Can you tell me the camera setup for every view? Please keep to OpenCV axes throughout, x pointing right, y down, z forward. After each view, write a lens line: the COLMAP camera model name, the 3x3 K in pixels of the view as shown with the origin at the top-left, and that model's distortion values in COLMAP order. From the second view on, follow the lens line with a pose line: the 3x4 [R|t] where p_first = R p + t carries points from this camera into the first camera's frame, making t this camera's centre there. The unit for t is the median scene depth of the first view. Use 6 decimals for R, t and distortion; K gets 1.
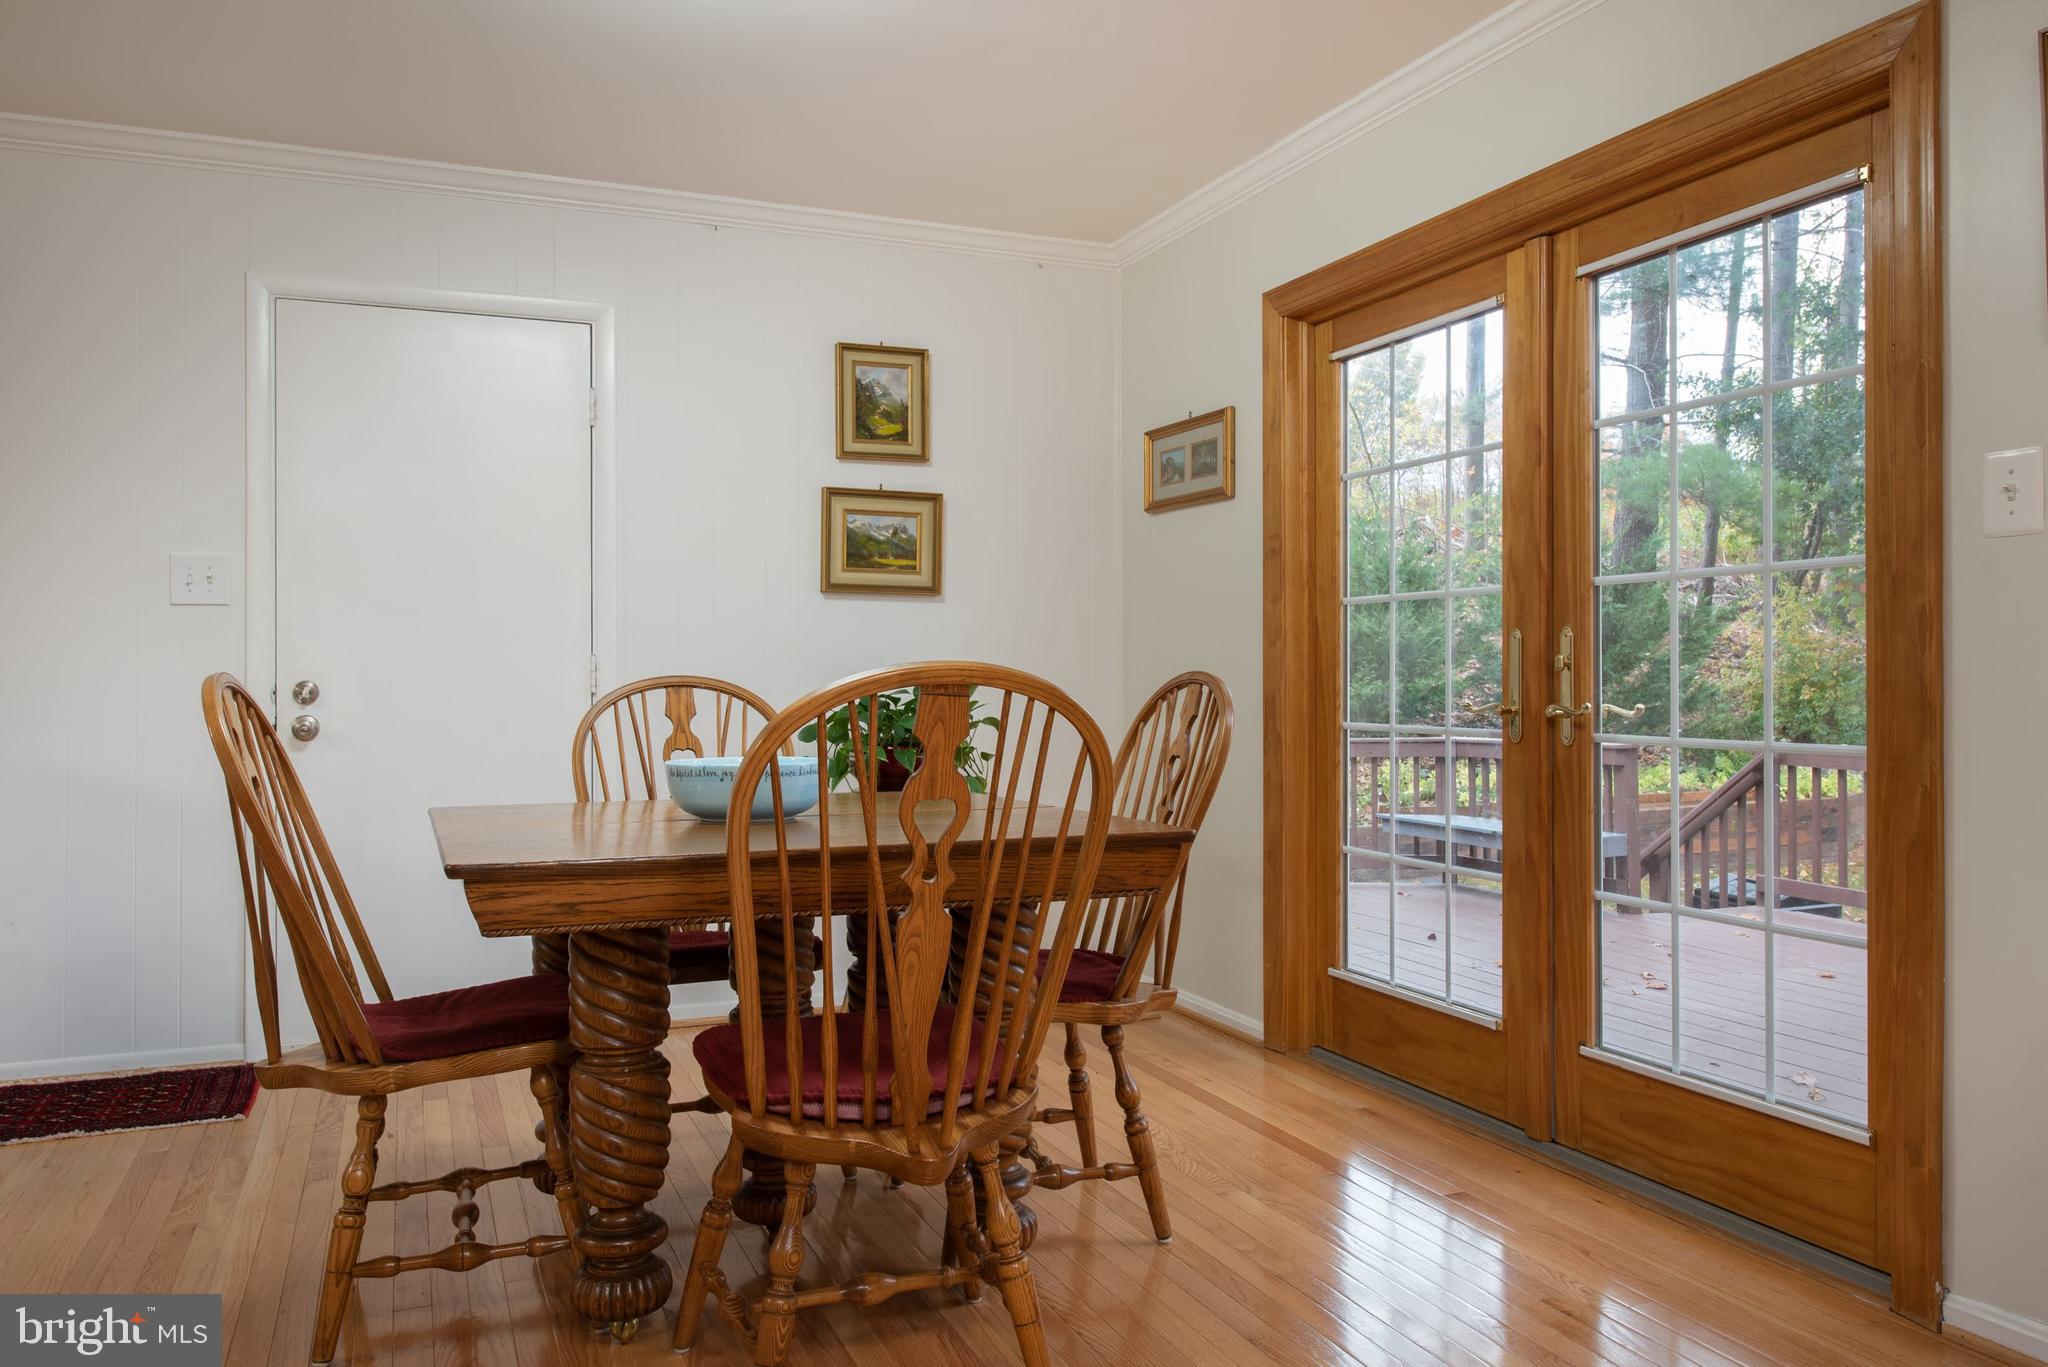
lens RADIAL K [[1483.0, 0, 1024.0], [0, 1483.0, 683.5], [0, 0, 1]] dist [0.003412, 0.001677]
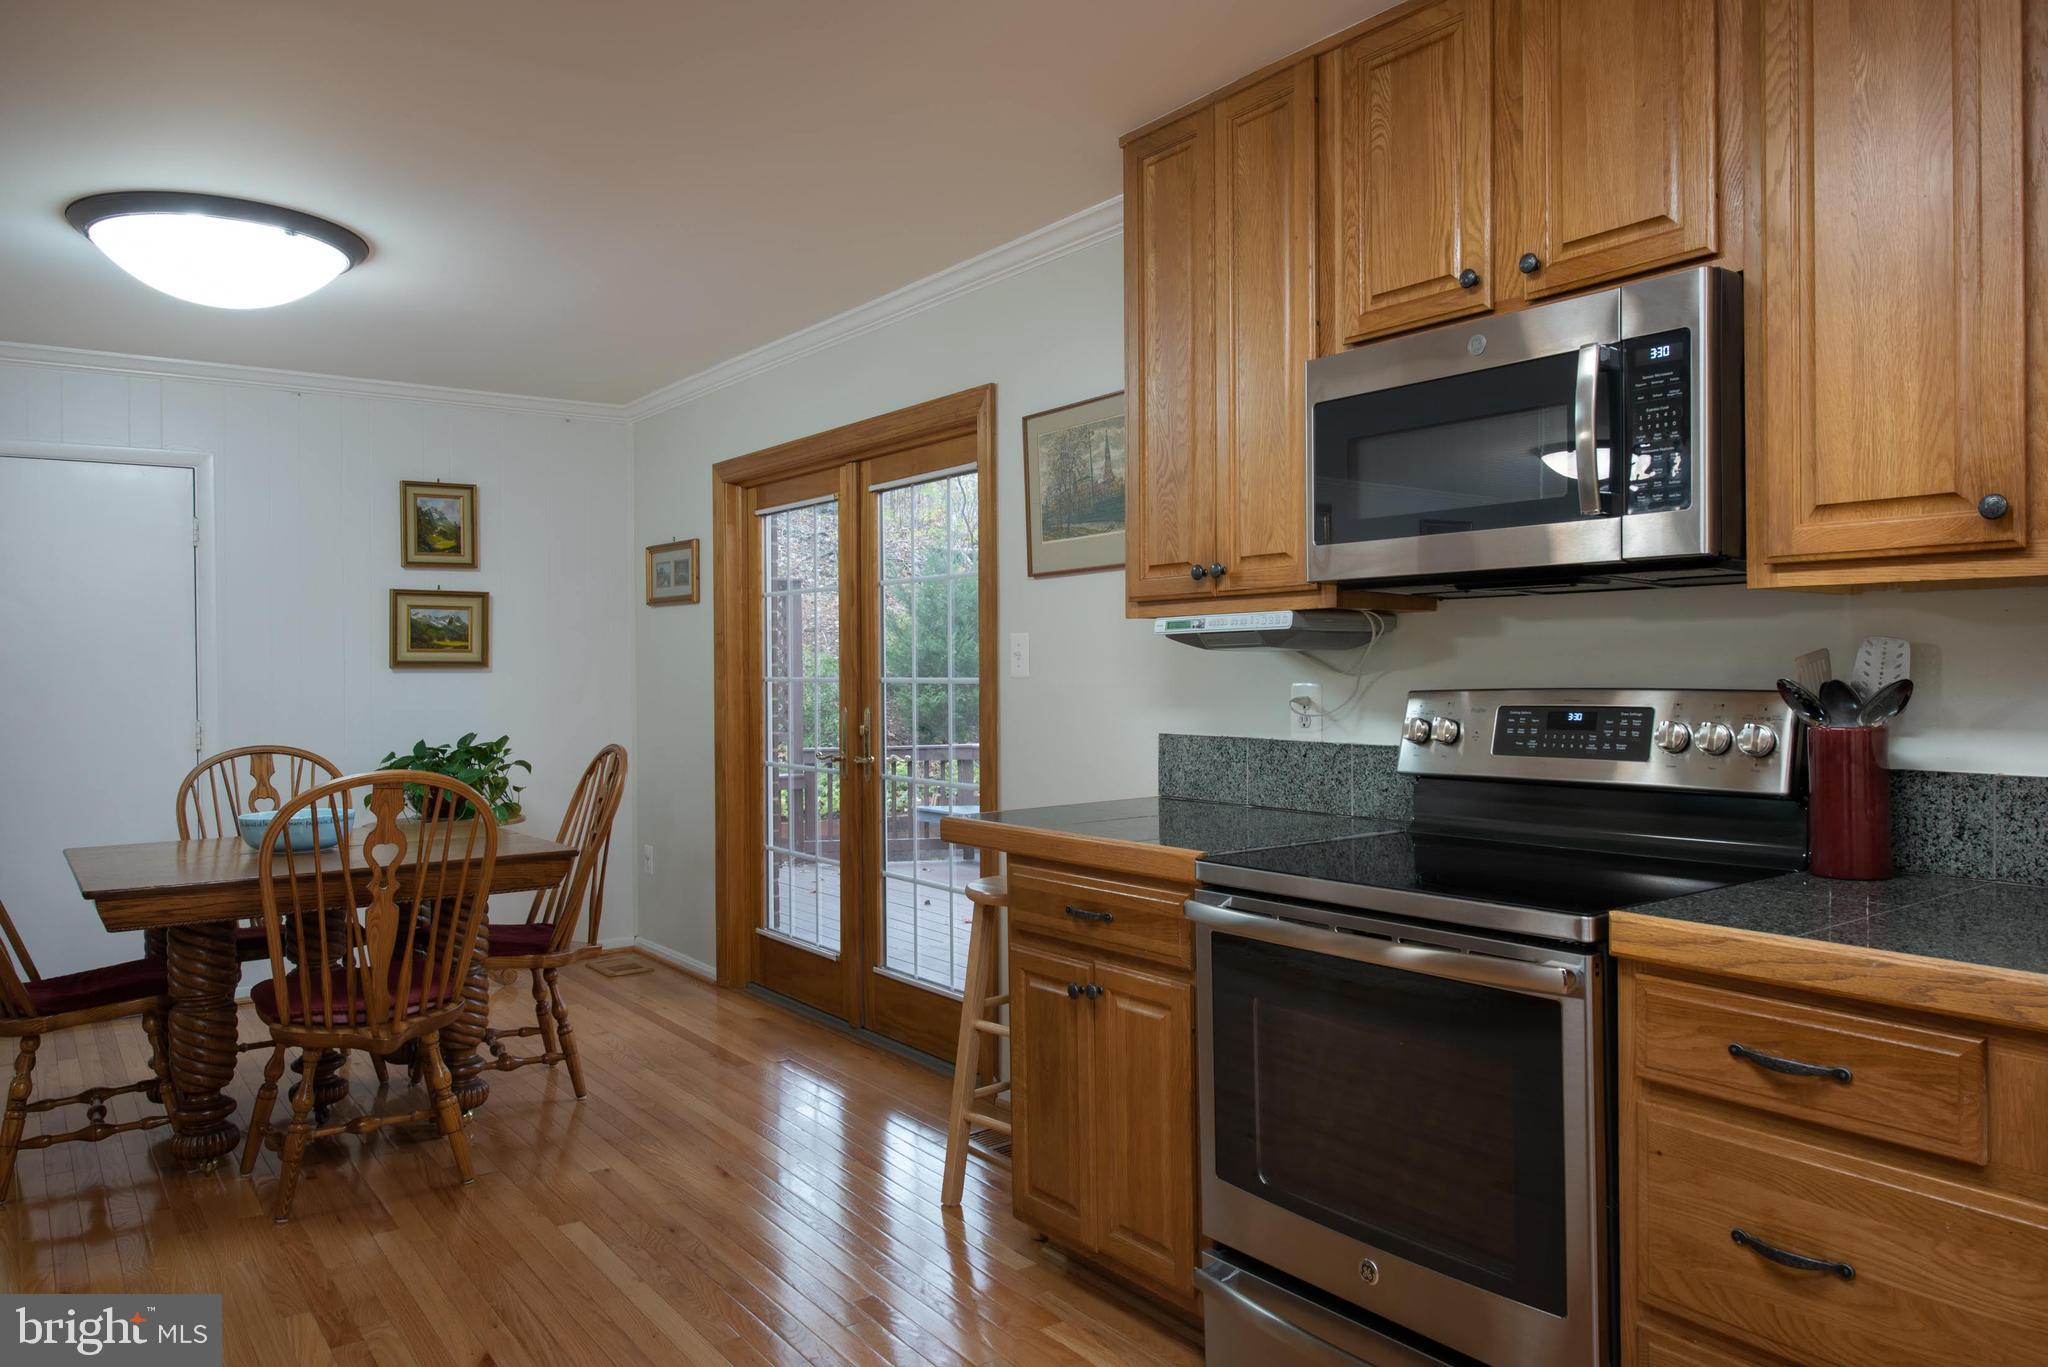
lens RADIAL K [[1373.1, 0, 1024.0], [0, 1373.1, 683.5], [0, 0, 1]] dist [0.002959, 0.000511]
pose [[0.970881, -0.009123, 0.239390, 0.162481], [0.007973, 0.999952, 0.005770, -0.066827], [-0.239431, -0.003693, 0.970906, -0.452691]]
